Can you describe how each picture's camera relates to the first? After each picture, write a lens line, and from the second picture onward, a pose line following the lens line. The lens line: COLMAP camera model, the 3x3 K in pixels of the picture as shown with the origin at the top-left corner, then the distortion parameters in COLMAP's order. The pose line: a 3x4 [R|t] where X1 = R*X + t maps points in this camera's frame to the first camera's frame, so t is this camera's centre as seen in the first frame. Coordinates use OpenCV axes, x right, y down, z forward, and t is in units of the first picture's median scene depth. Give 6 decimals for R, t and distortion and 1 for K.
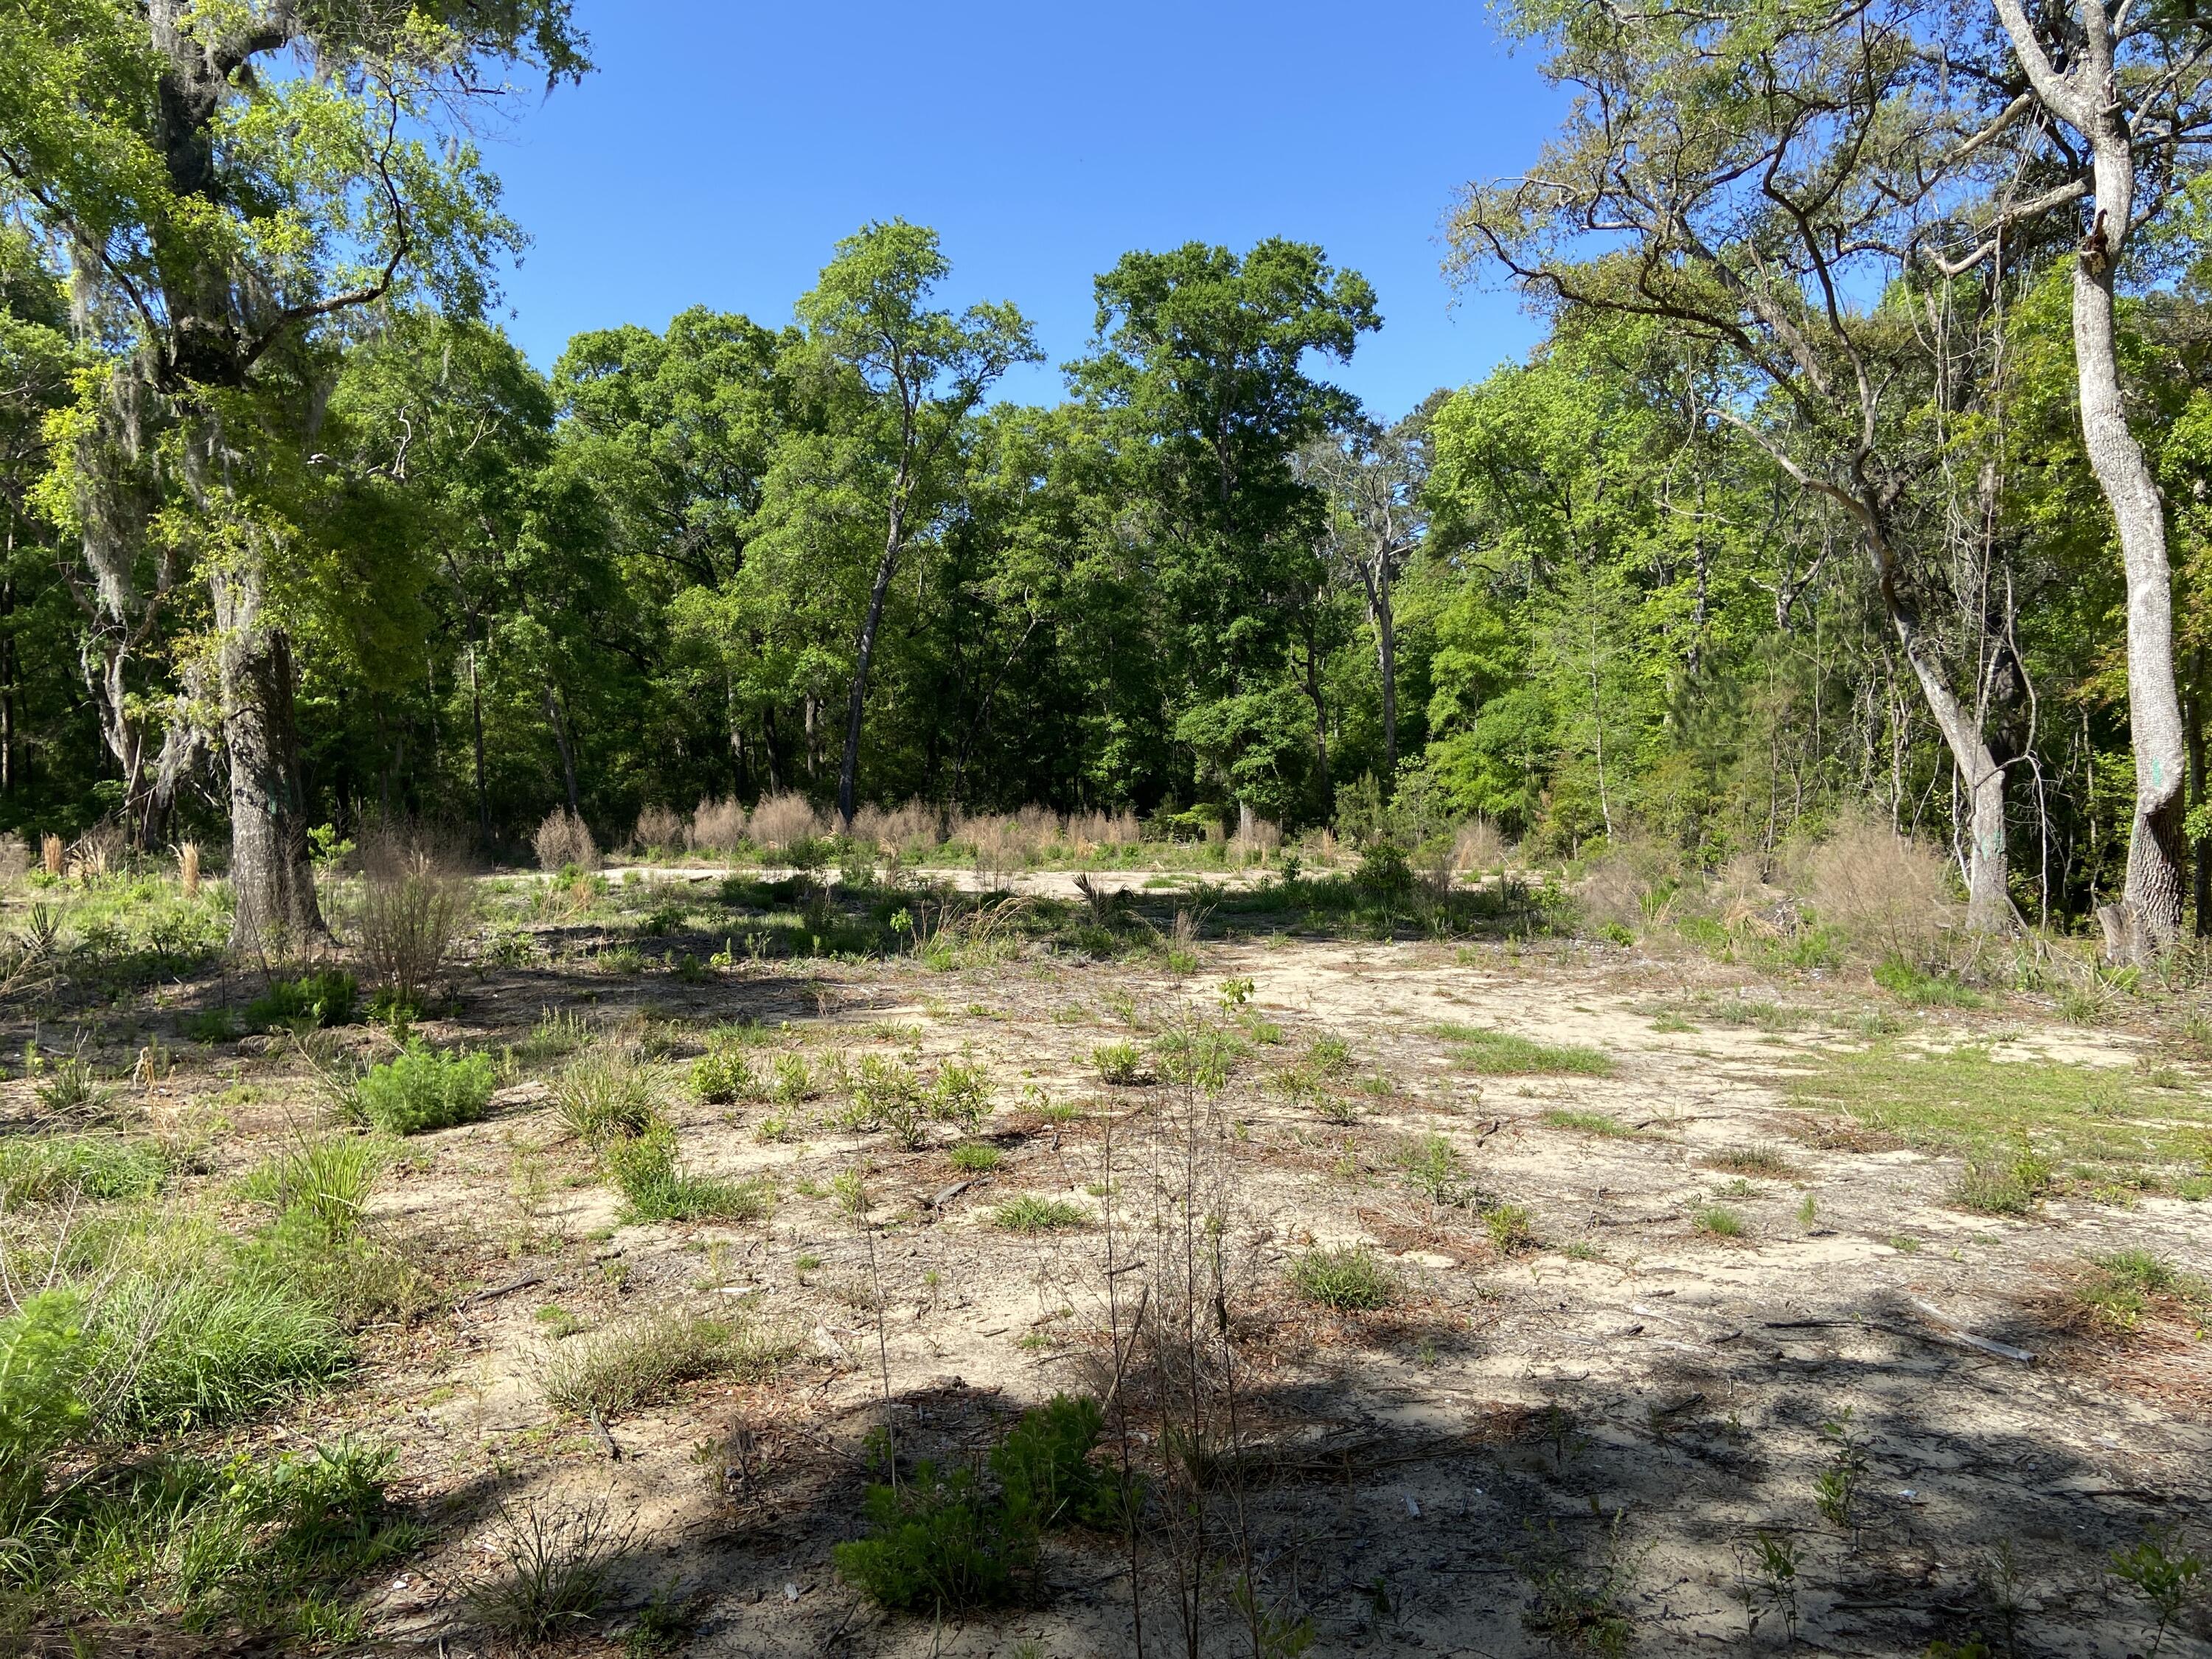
lens RADIAL K [[1692.5, 0, 1105.2], [0, 1692.5, 806.4], [0, 0, 1]] dist [0.134776, -0.141110]
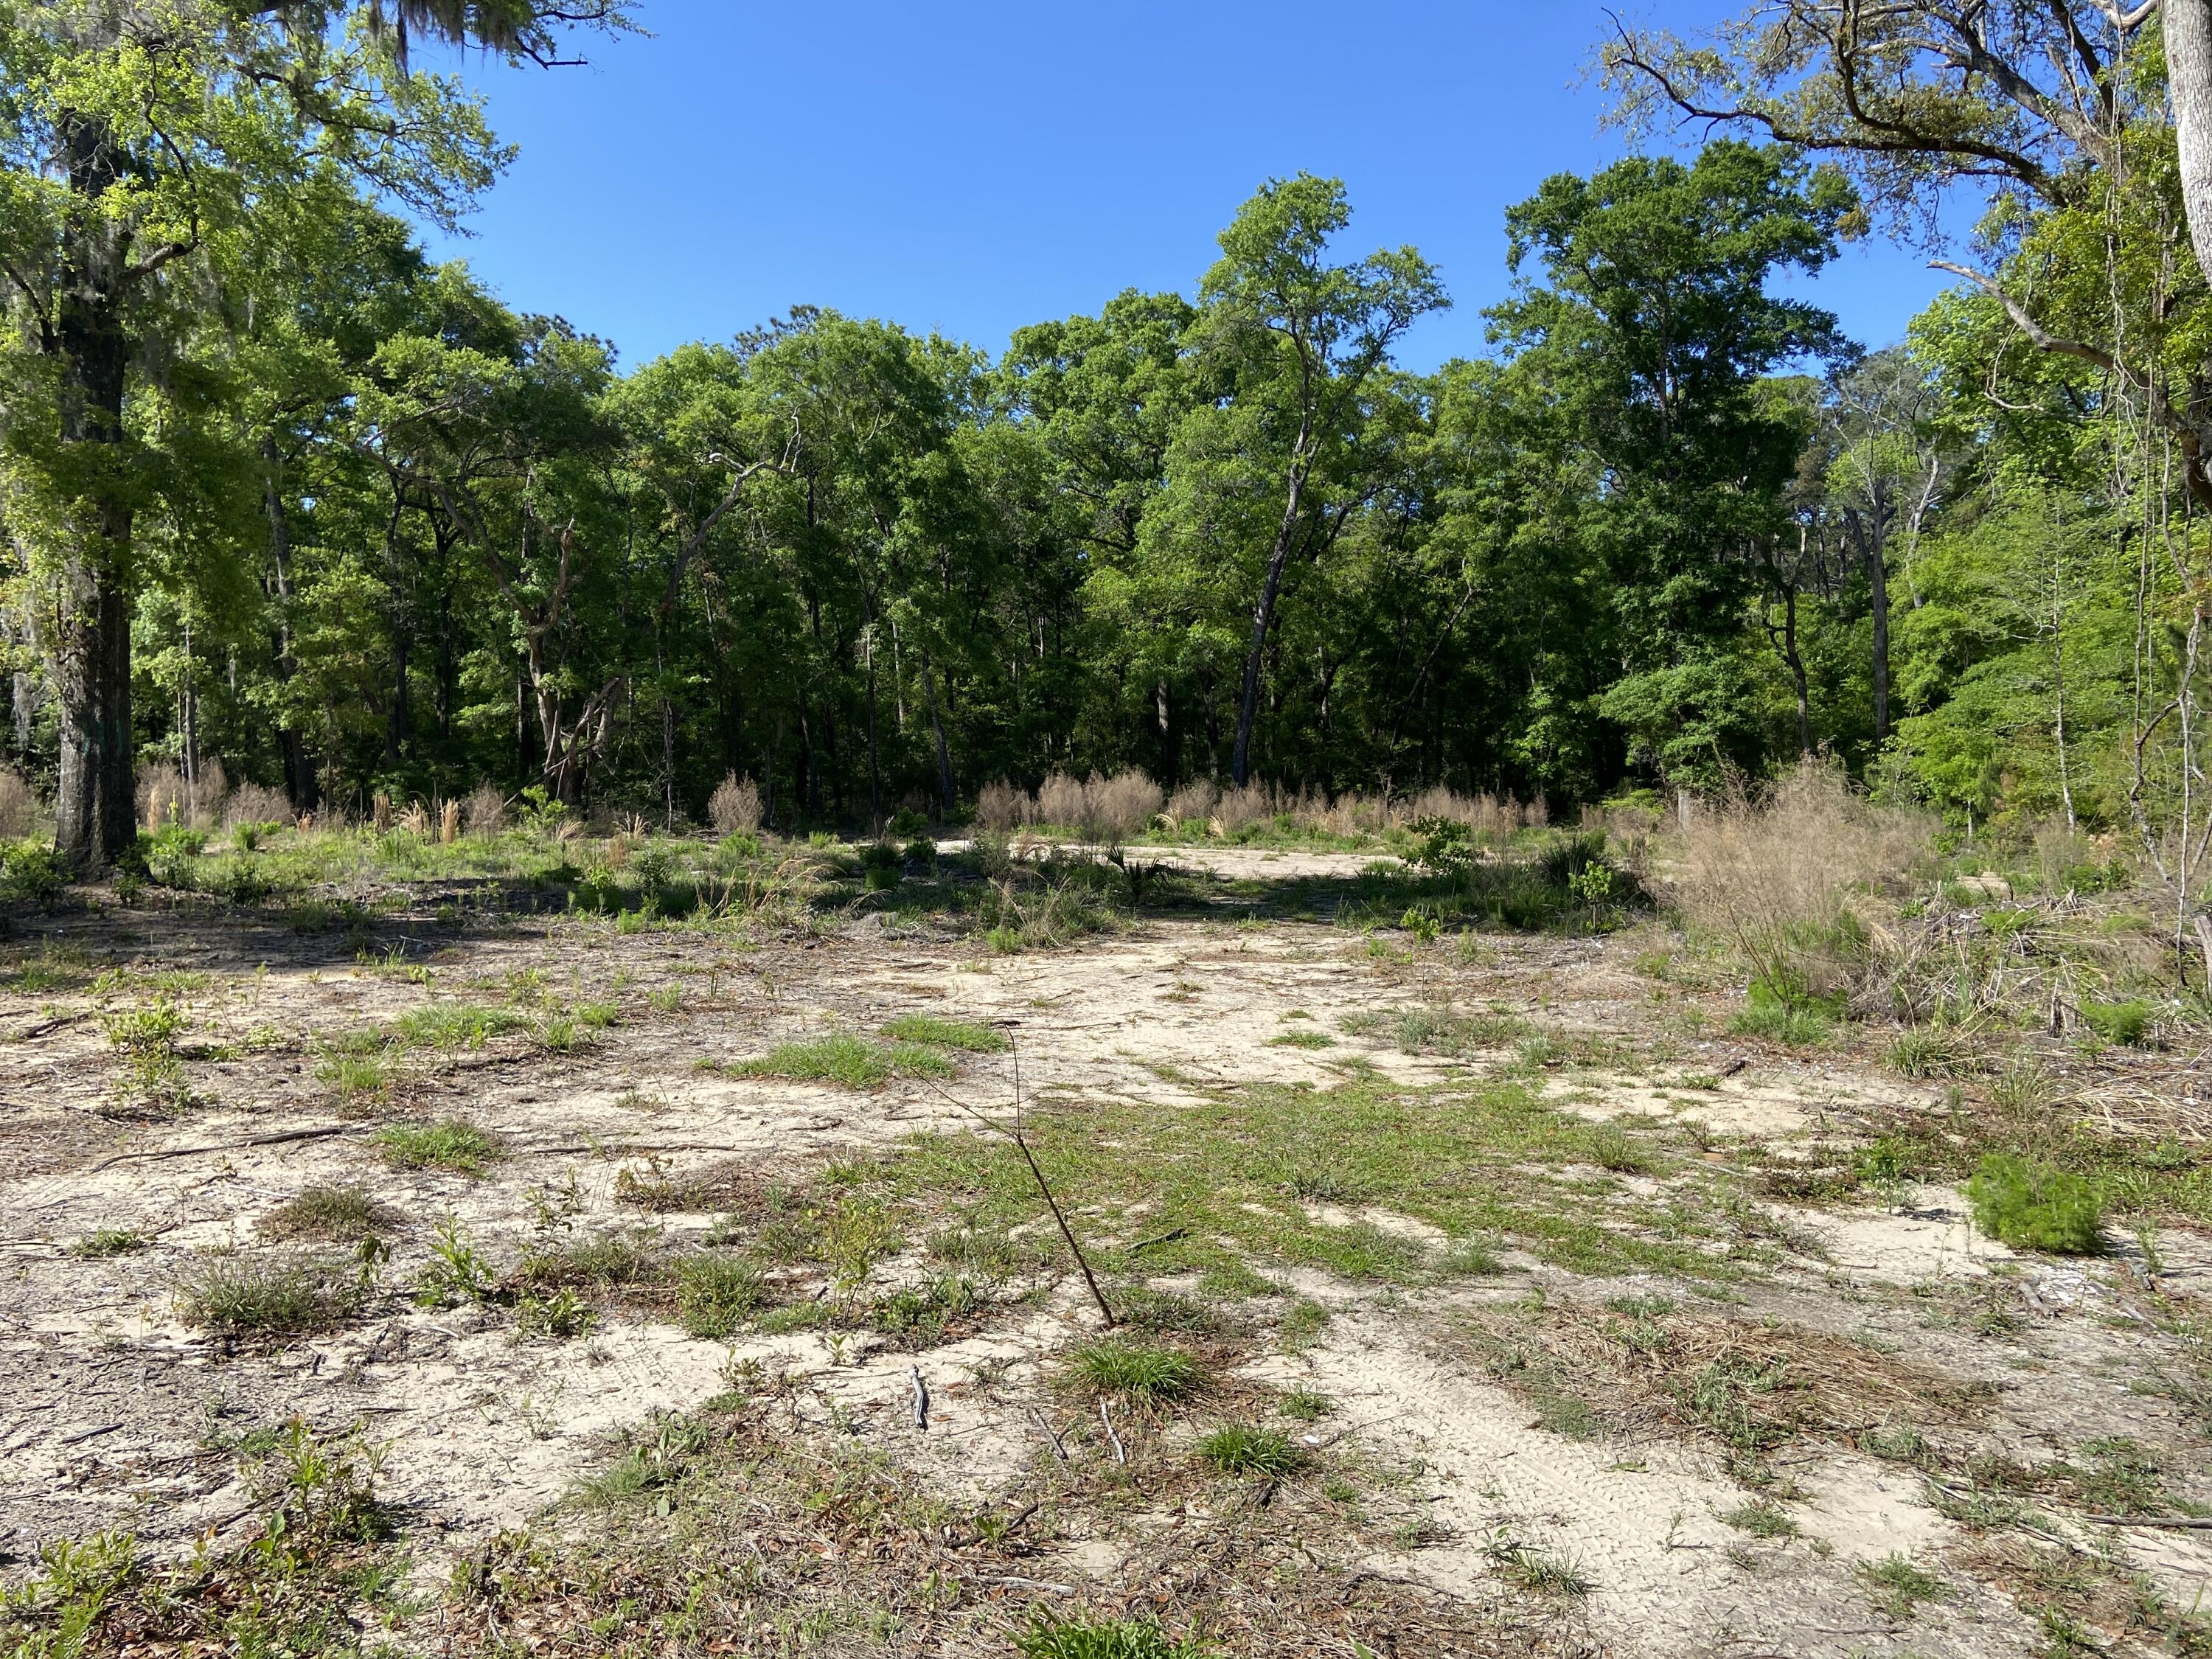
lens RADIAL K [[1692.5, 0, 1099.6], [0, 1692.5, 806.8], [0, 0, 1]] dist [0.134776, -0.141110]
pose [[0.936329, 0.015763, -0.350769, 0.113658], [-0.013744, 0.999872, 0.008244, 0.004839], [0.350854, -0.002898, 0.936426, 0.059009]]
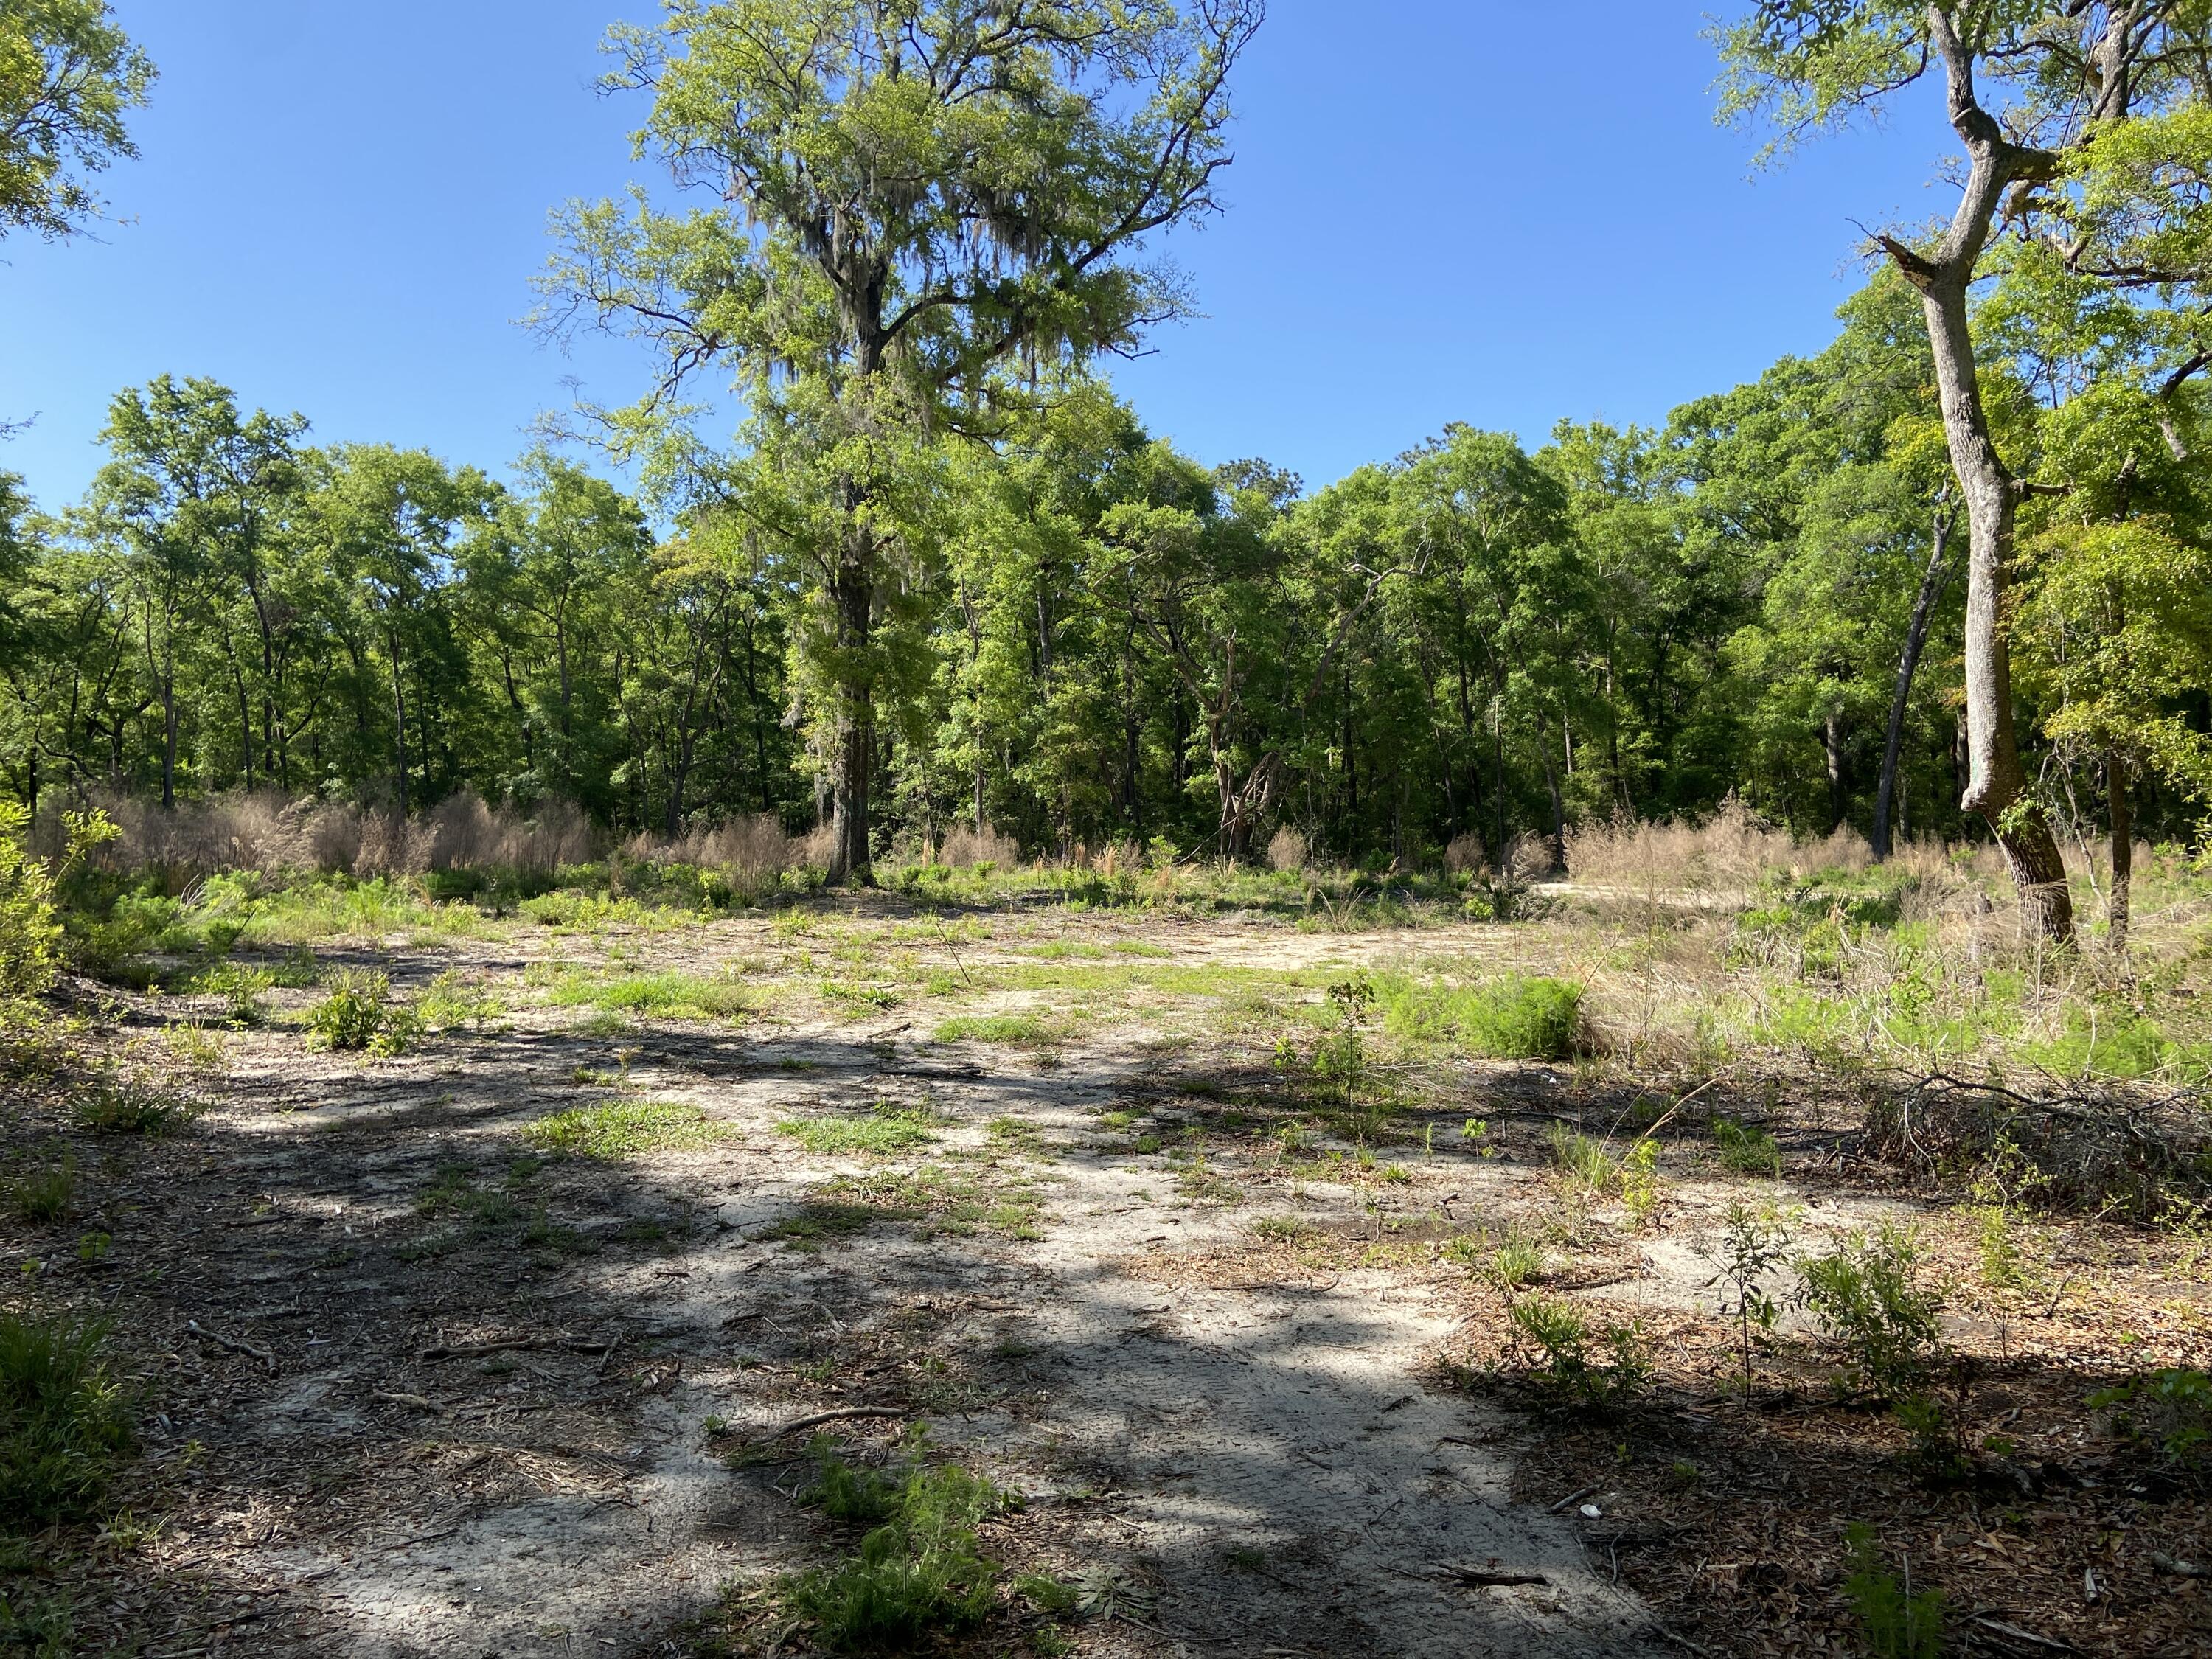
lens RADIAL K [[1692.5, 0, 1106.8], [0, 1692.5, 821.5], [0, 0, 1]] dist [0.134776, -0.141110]
pose [[0.683366, -0.004924, -0.730059, 0.271701], [-0.006058, 0.999905, -0.012414, 0.007853], [0.730051, 0.012906, 0.683271, -0.017430]]
